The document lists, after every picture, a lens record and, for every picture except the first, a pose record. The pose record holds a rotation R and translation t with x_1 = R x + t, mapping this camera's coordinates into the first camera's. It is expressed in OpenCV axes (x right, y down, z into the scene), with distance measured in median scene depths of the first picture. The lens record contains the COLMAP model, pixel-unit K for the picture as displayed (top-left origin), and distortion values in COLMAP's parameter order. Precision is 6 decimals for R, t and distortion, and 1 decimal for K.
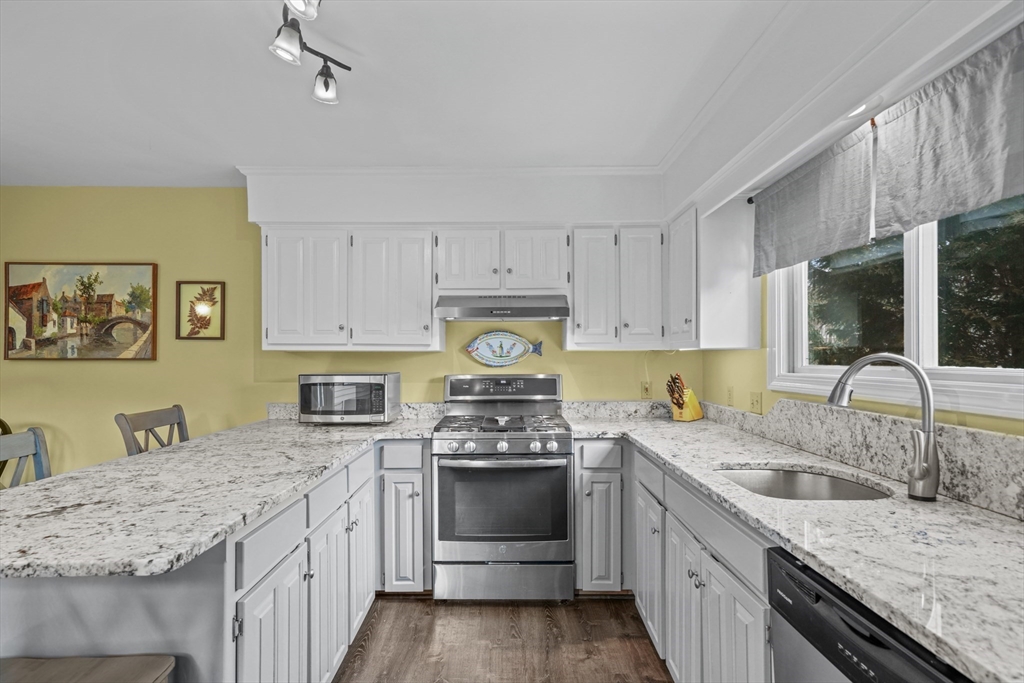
lens RADIAL K [[526.5, 0, 504.1], [0, 526.5, 359.5], [0, 0, 1]] dist [0.020050, 0.002183]
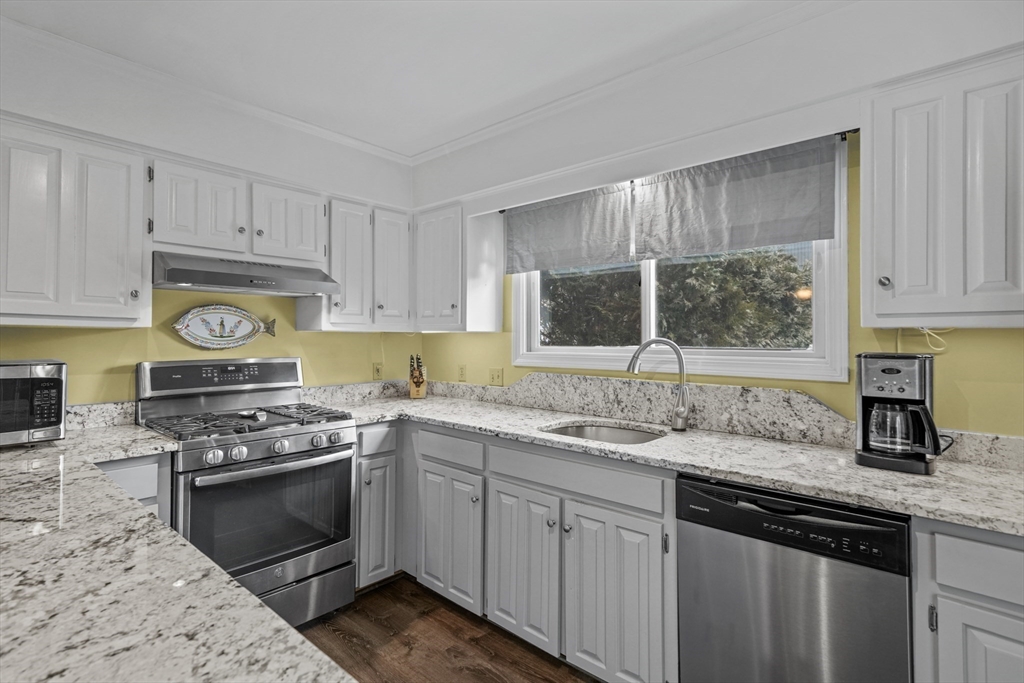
lens RADIAL K [[502.9, 0, 505.0], [0, 502.9, 332.2], [0, 0, 1]] dist [0.016222, -0.001625]
pose [[0.662435, 0.017307, 0.748919, -0.321987], [-0.003510, 0.999794, -0.020000, 0.001599], [-0.749111, 0.010620, 0.662359, 0.189640]]
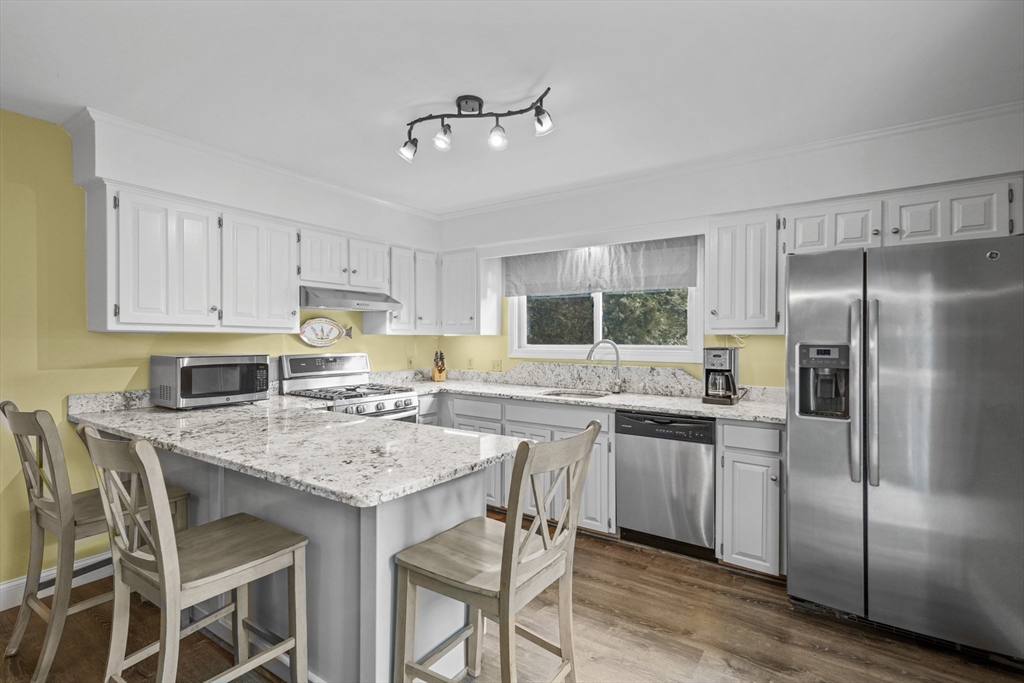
lens RADIAL K [[502.9, 0, 506.6], [0, 502.9, 340.9], [0, 0, 1]] dist [0.016222, -0.001625]
pose [[0.563630, 0.002209, 0.826025, -0.781111], [-0.001630, 0.999997, -0.001562, 0.000663], [-0.826026, -0.000466, 0.563632, 0.010665]]
